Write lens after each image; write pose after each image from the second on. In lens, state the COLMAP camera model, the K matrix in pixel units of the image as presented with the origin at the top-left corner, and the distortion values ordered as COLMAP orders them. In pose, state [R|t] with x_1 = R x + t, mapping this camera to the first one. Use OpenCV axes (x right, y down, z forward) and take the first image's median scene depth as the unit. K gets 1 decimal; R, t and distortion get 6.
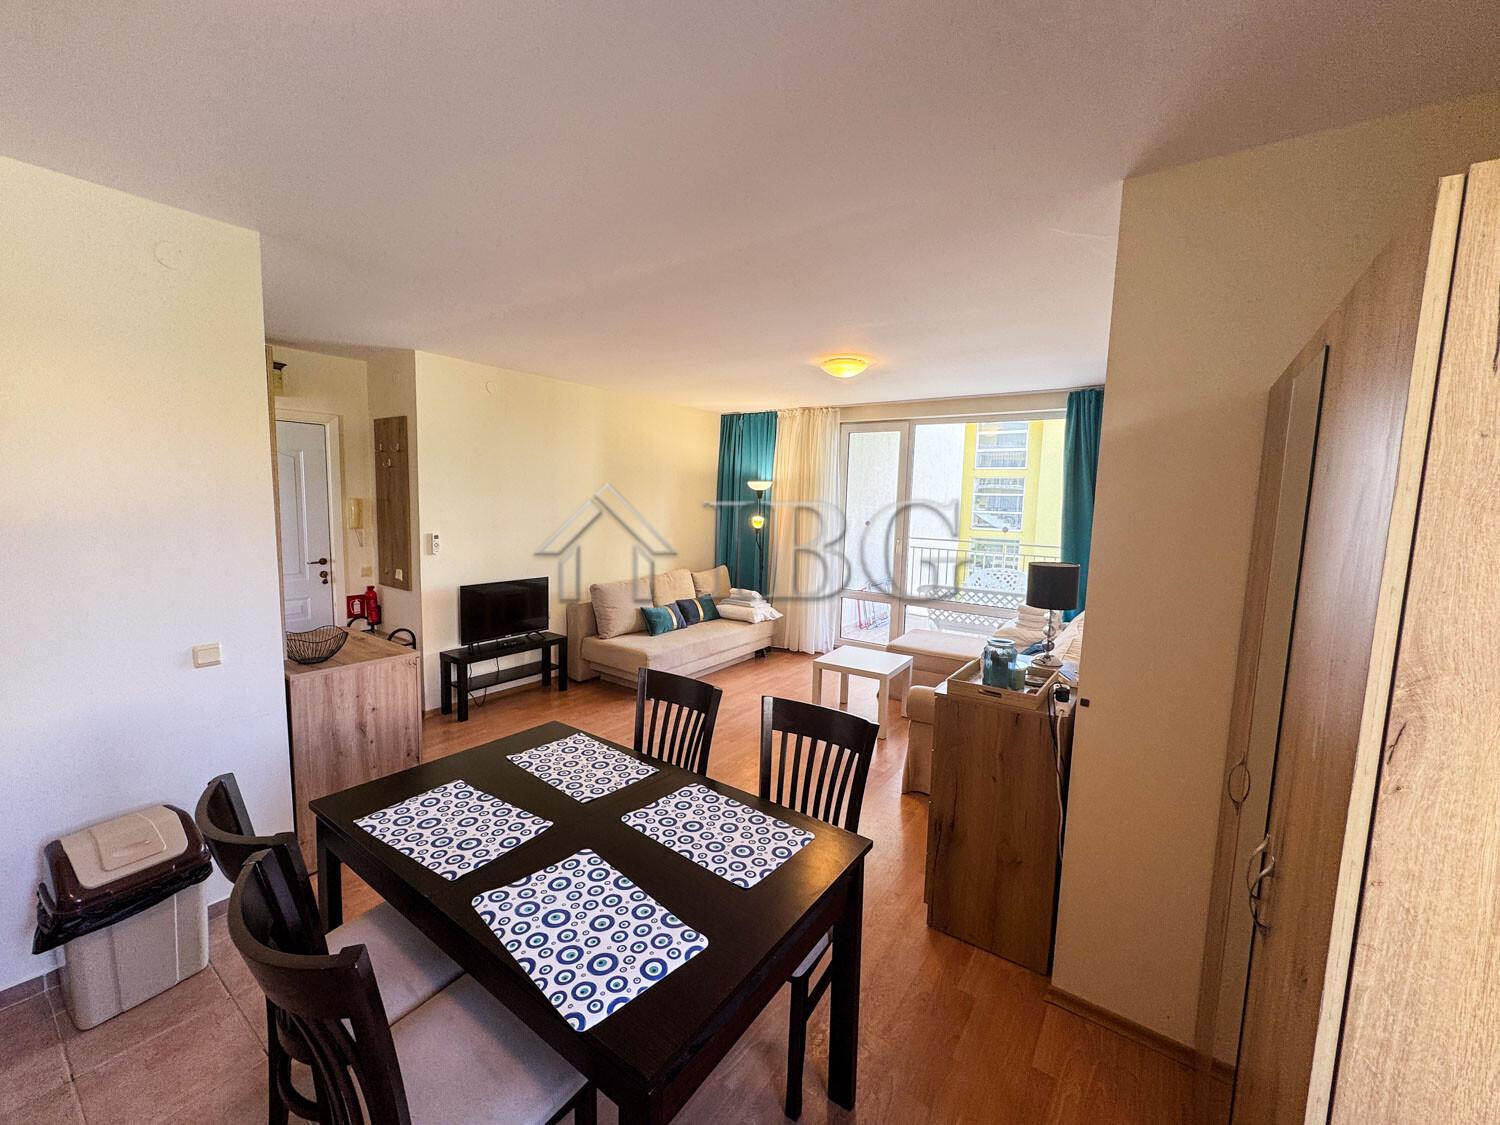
lens RADIAL K [[600.5, 0, 746.7], [0, 600.5, 559.9], [0, 0, 1]] dist [-0.000351, 0.000595]
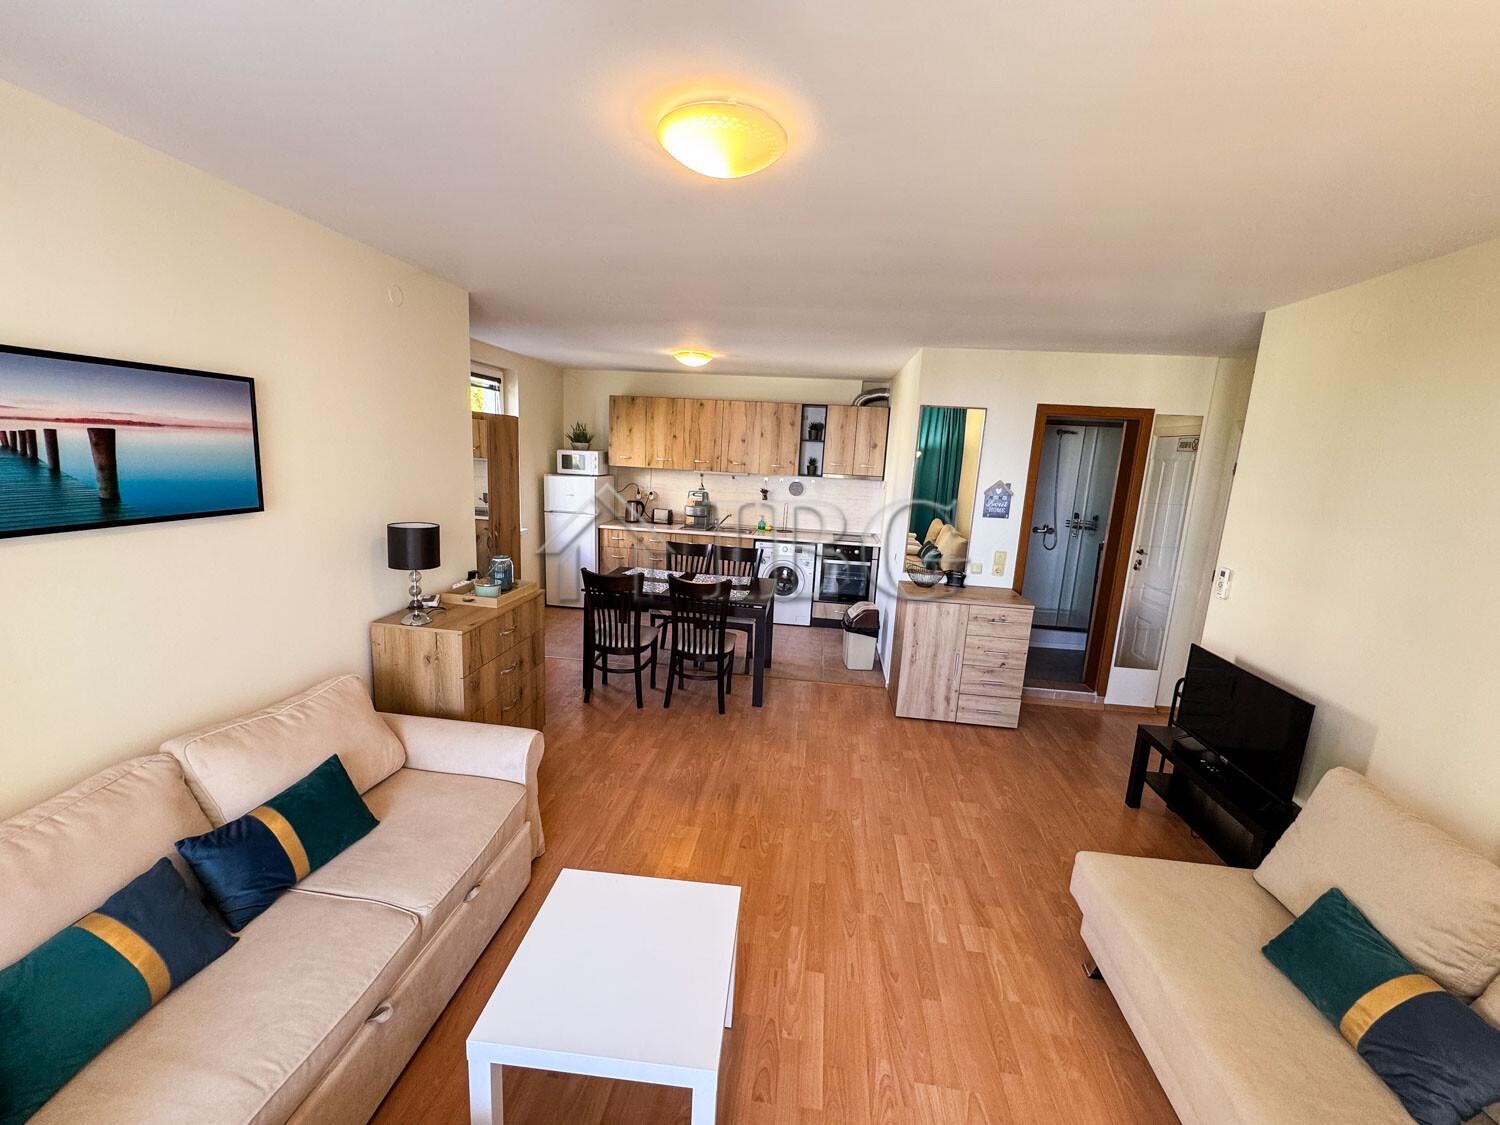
lens RADIAL K [[600.5, 0, 746.7], [0, 600.5, 559.9], [0, 0, 1]] dist [-0.000351, 0.000595]
pose [[-0.879906, 0.009690, -0.475049, 0.230416], [-0.125959, 0.959265, 0.252873, -0.119477], [0.458148, 0.282341, -0.842843, 0.980281]]
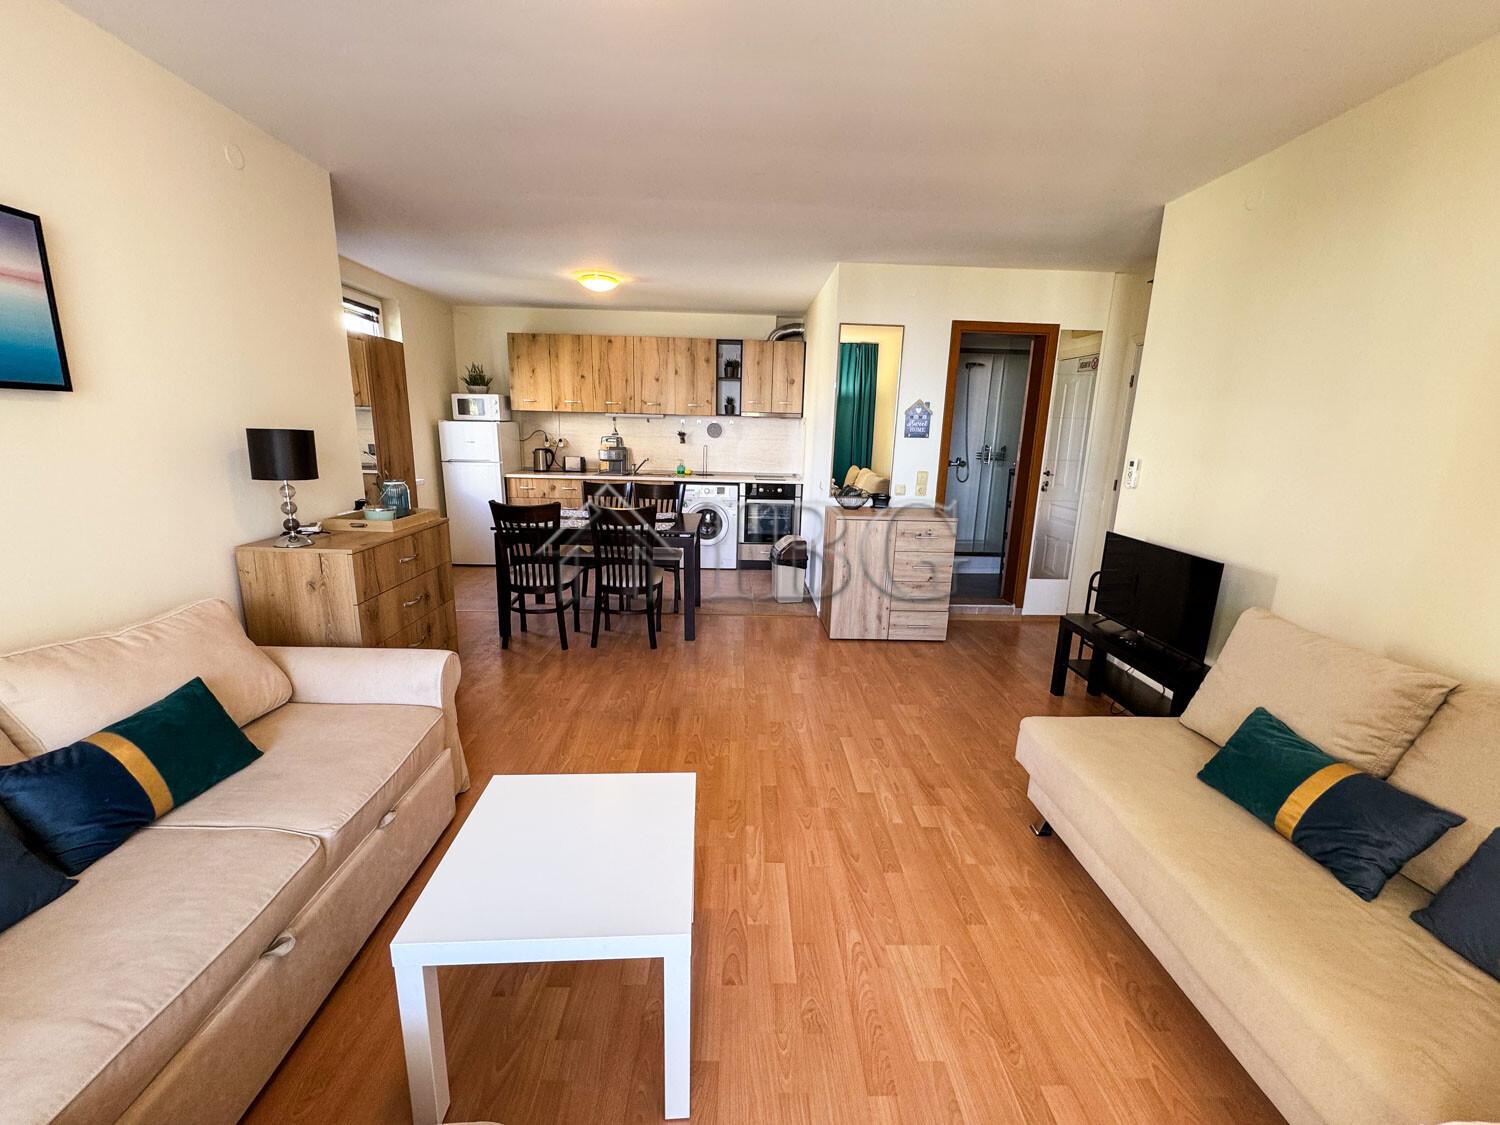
lens RADIAL K [[602.3, 0, 746.7], [0, 602.3, 559.6], [0, 0, 1]] dist [-0.000983, 0.000743]
pose [[-0.803602, 0.076912, -0.590177, 0.230111], [-0.110109, 0.955285, 0.274420, -0.056346], [0.584893, 0.285508, -0.759200, 0.969198]]
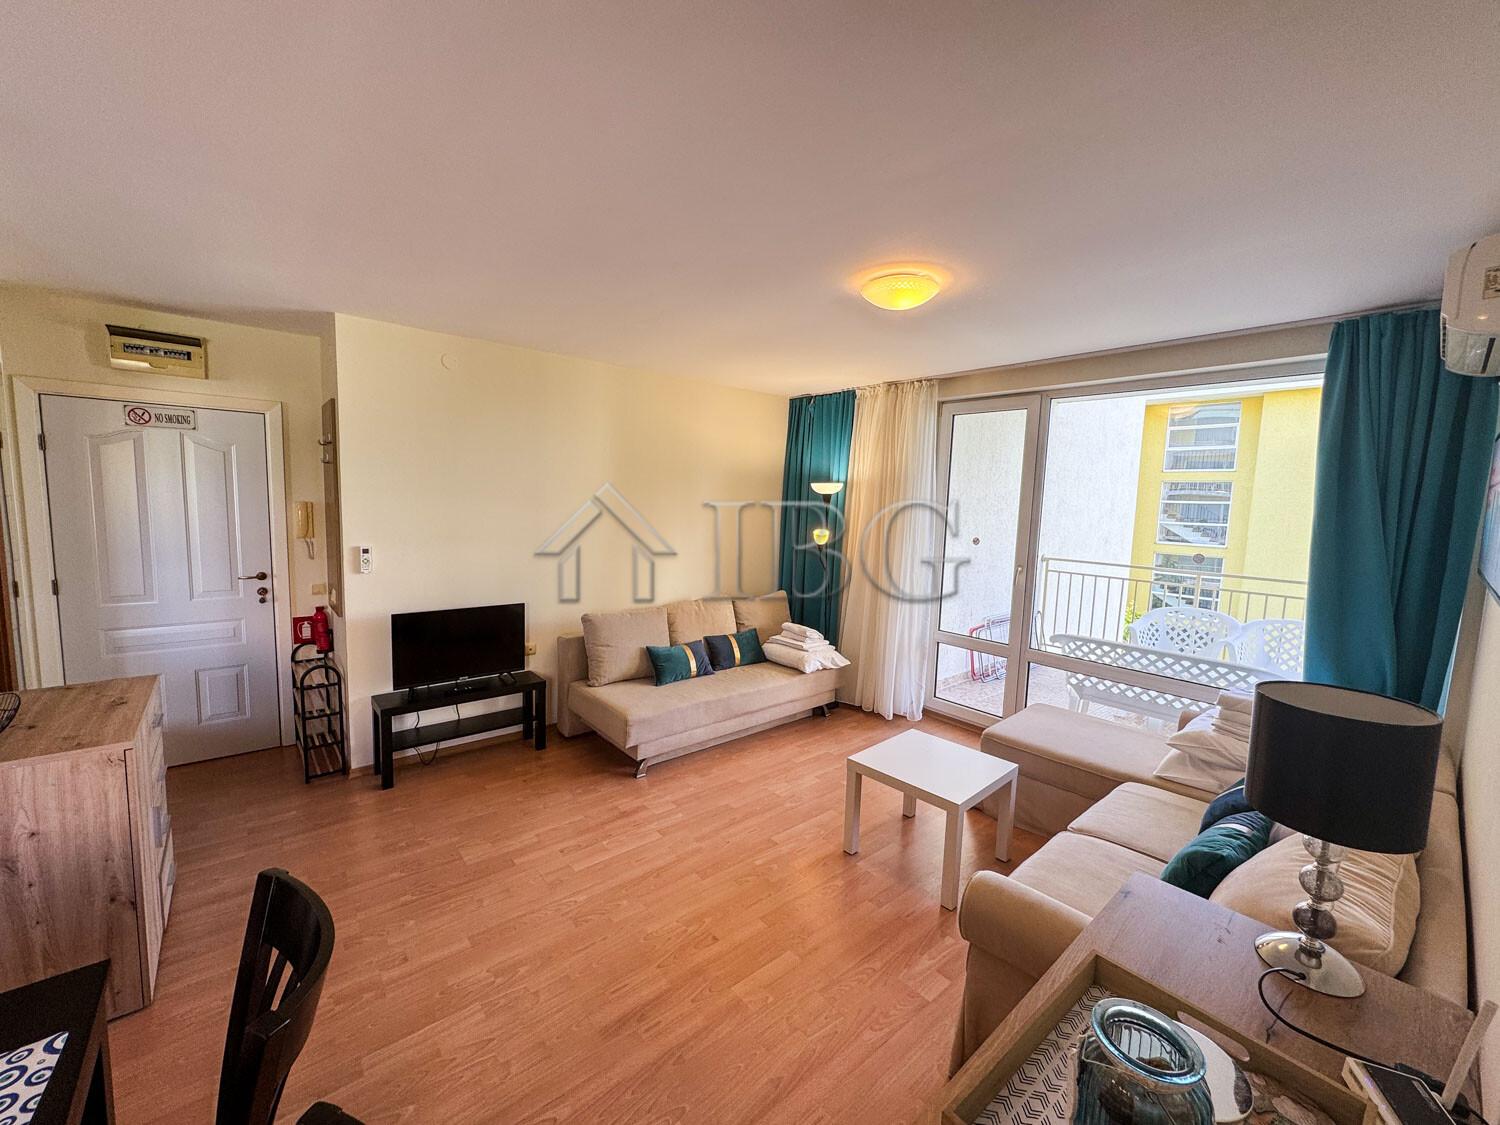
lens RADIAL K [[600.5, 0, 746.7], [0, 600.5, 559.9], [0, 0, 1]] dist [-0.000351, 0.000595]
pose [[0.970044, 0.029982, -0.241071, 0.116722], [-0.032130, 0.999471, -0.004981, -0.028459], [0.240794, 0.012577, 0.970495, 0.261405]]
